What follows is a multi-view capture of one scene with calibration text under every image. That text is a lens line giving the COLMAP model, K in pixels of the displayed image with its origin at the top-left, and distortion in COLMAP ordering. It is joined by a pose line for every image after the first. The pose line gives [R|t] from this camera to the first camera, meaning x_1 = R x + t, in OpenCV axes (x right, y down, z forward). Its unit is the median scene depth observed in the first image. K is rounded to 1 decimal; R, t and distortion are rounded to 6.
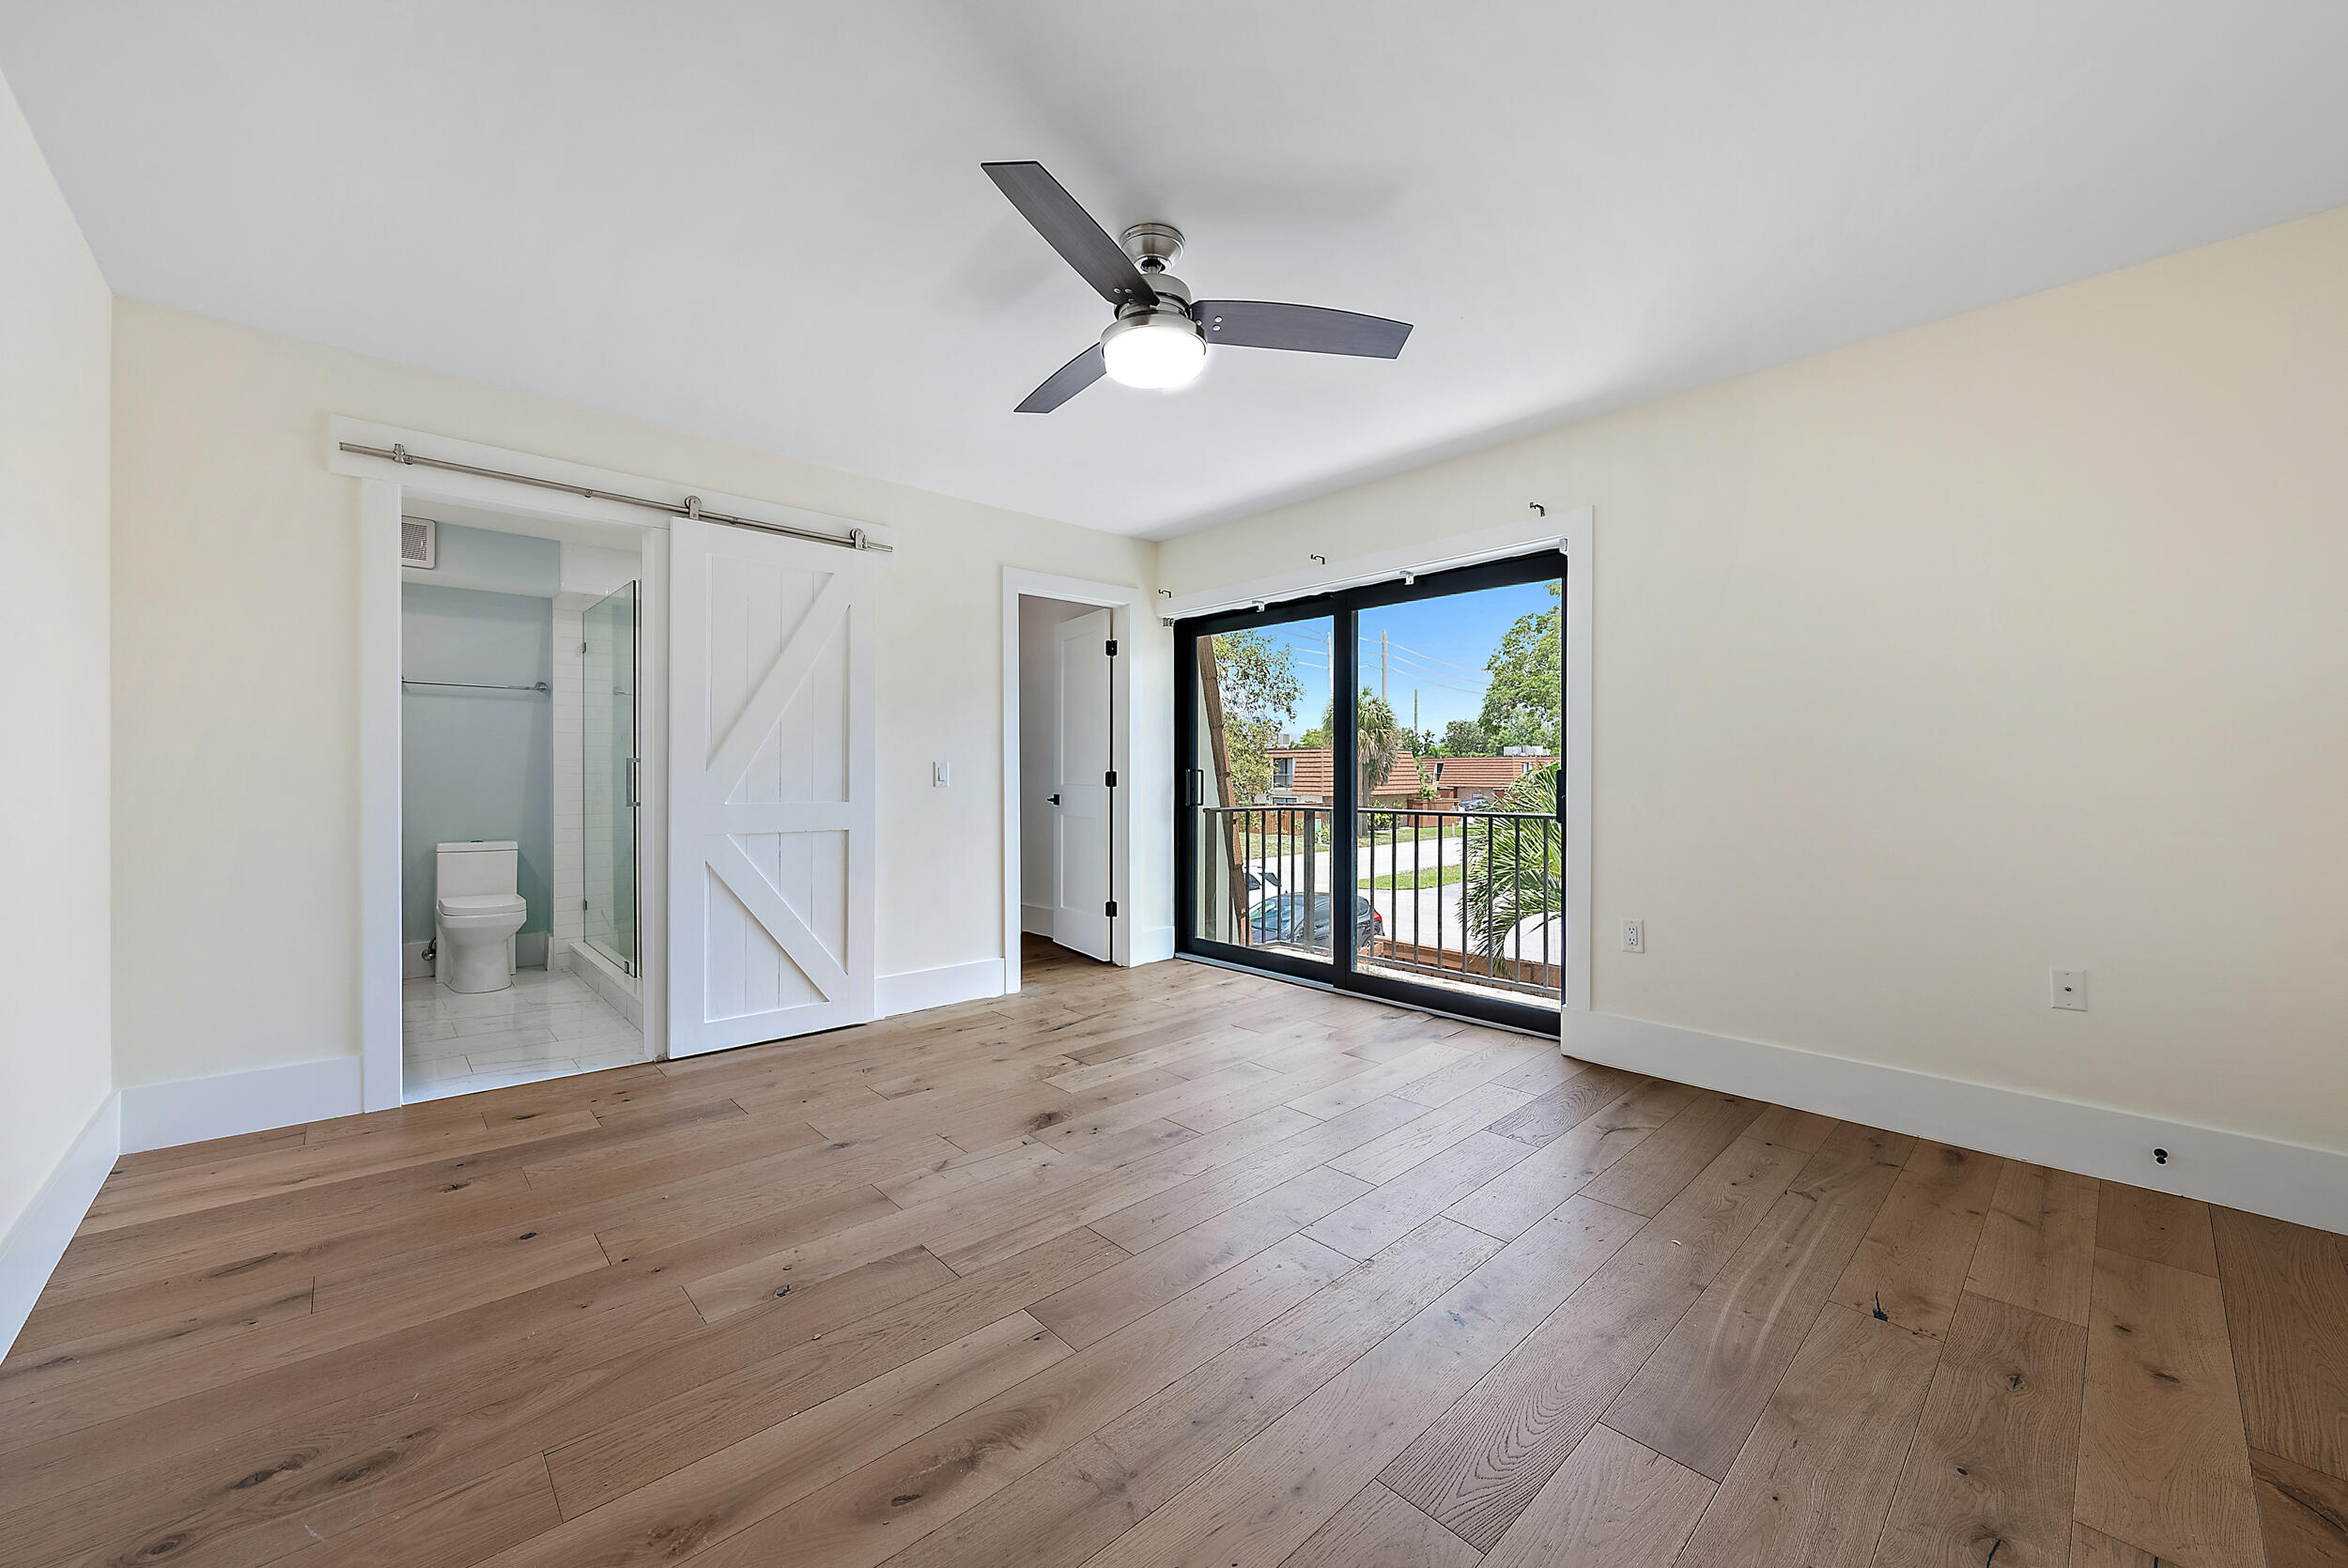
lens RADIAL K [[883.5, 0, 1172.0], [0, 883.5, 788.5], [0, 0, 1]] dist [-0.001490, -0.000102]
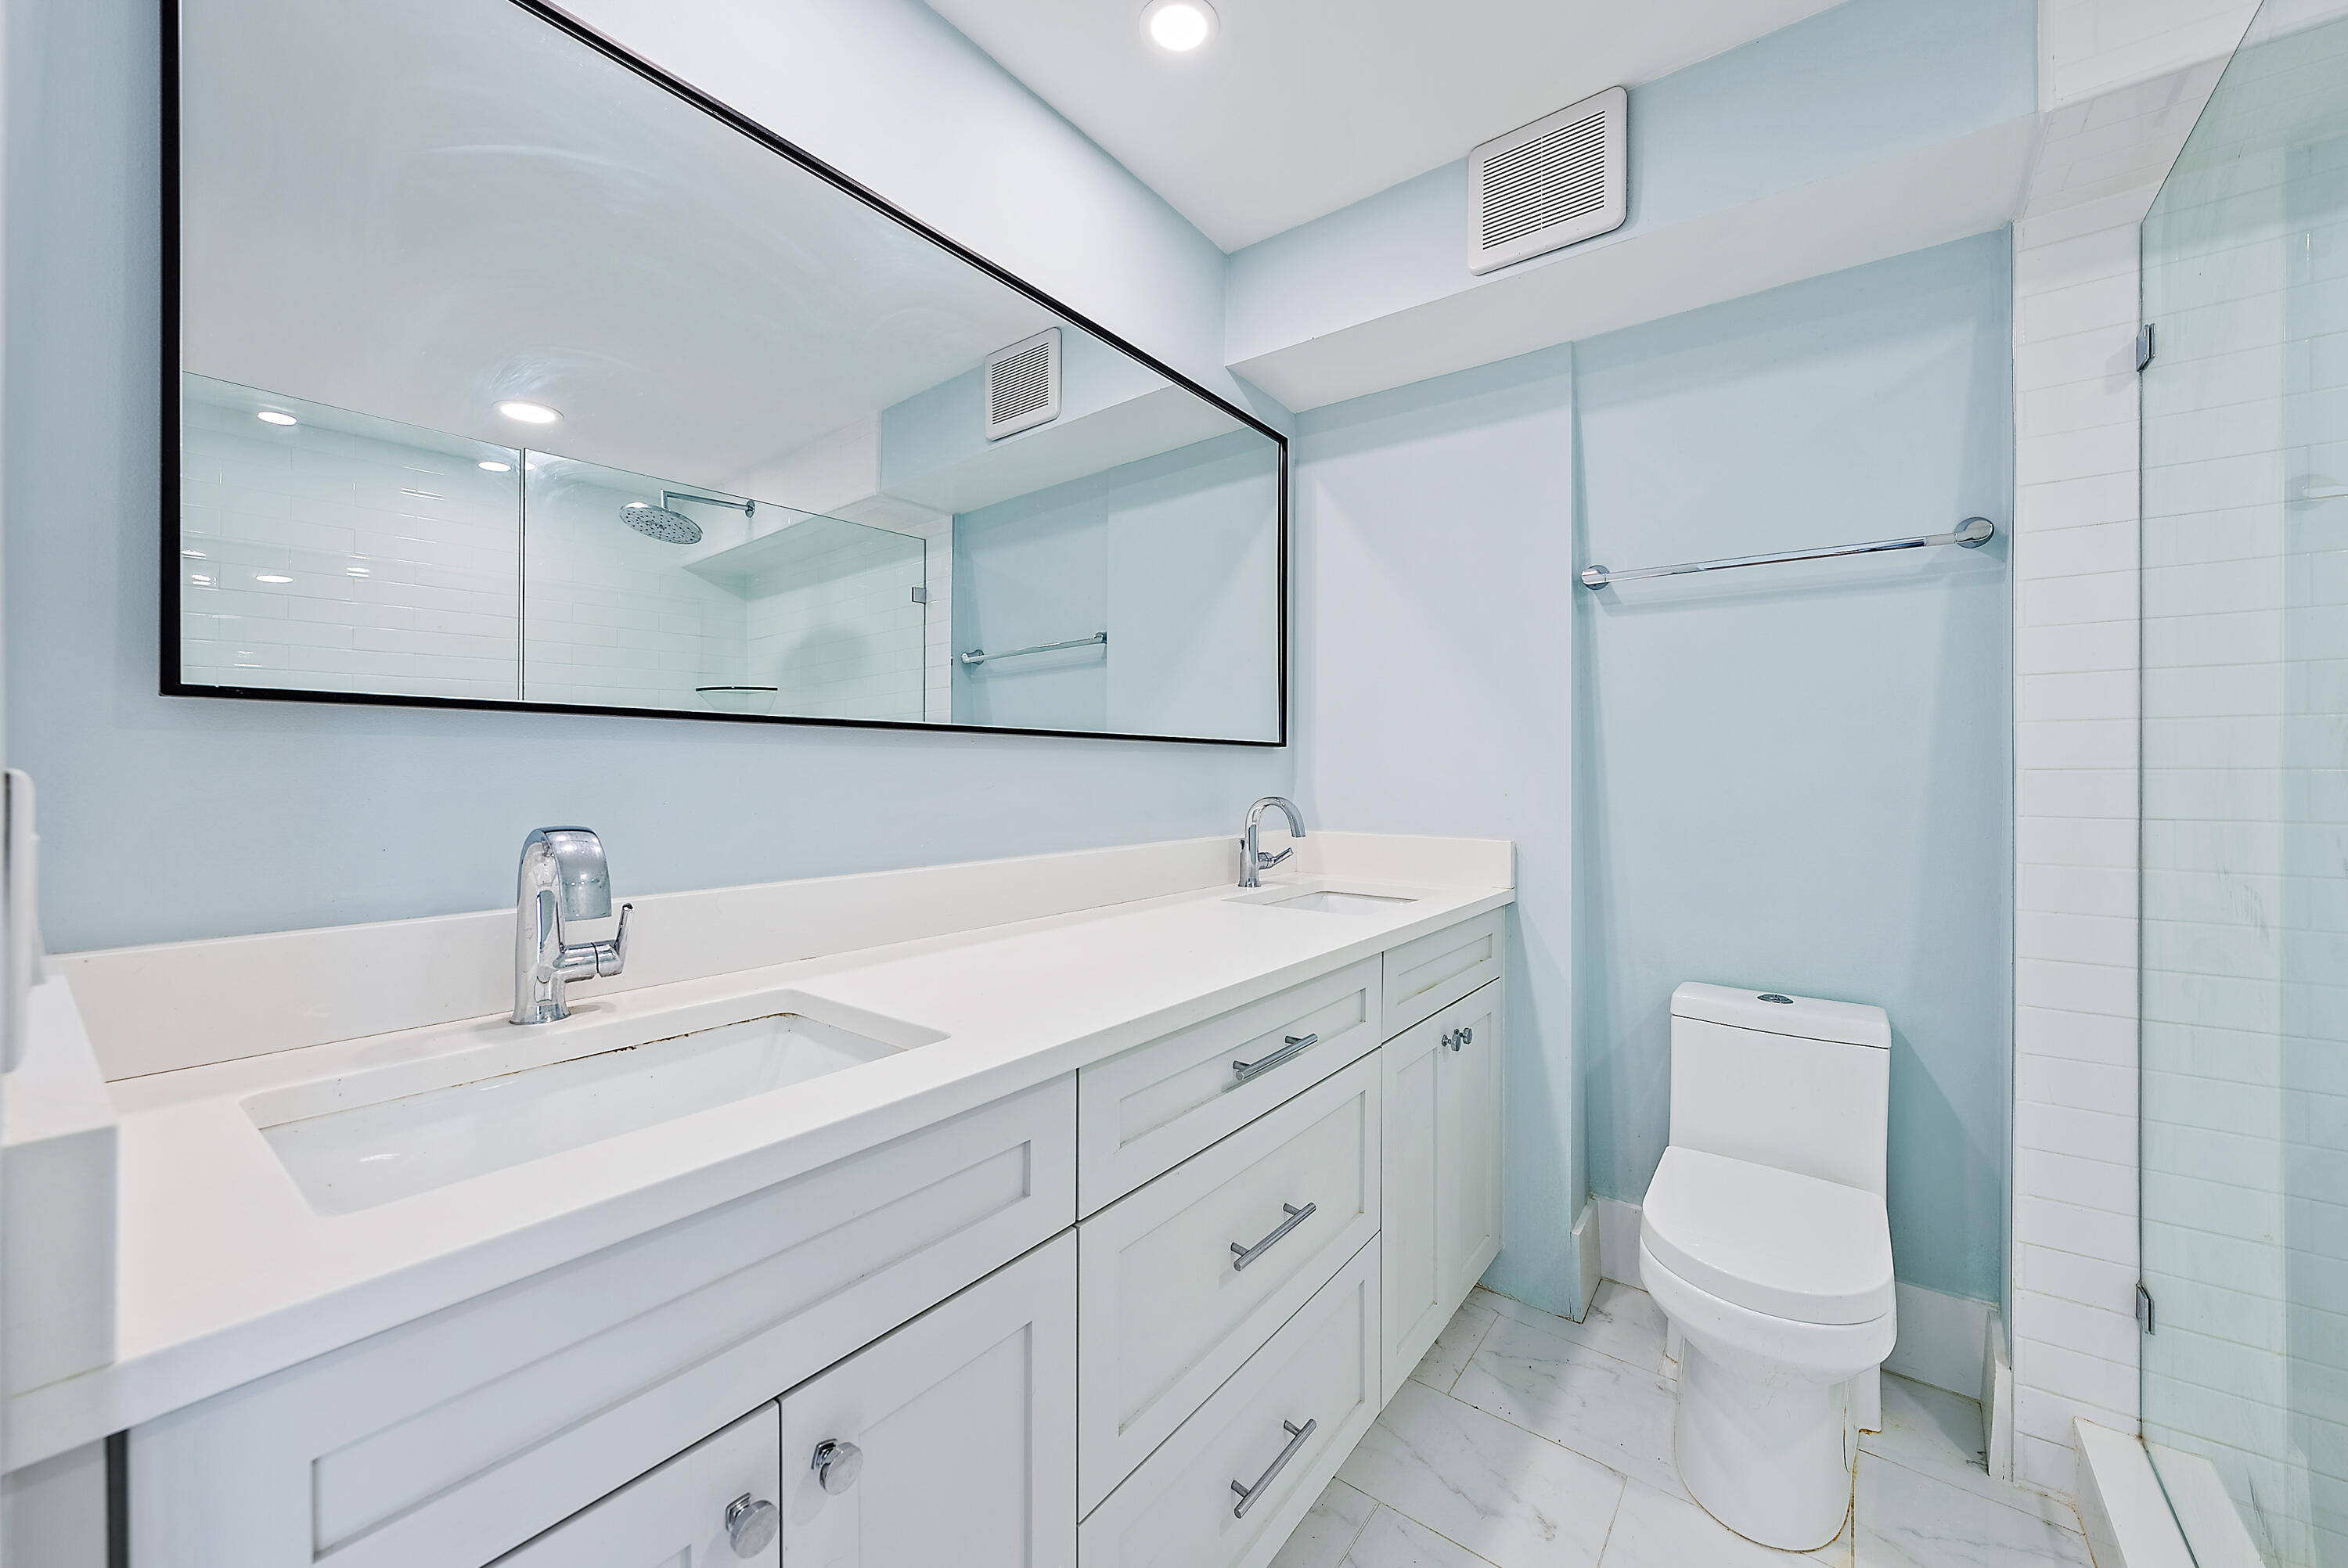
lens RADIAL K [[883.5, 0, 1176.2], [0, 883.5, 780.7], [0, 0, 1]] dist [-0.001490, -0.000102]
pose [[0.185976, 0.001644, -0.982553, -0.464187], [-0.007331, 0.999973, 0.000286, -0.026410], [0.982527, 0.007150, 0.185983, 0.671374]]
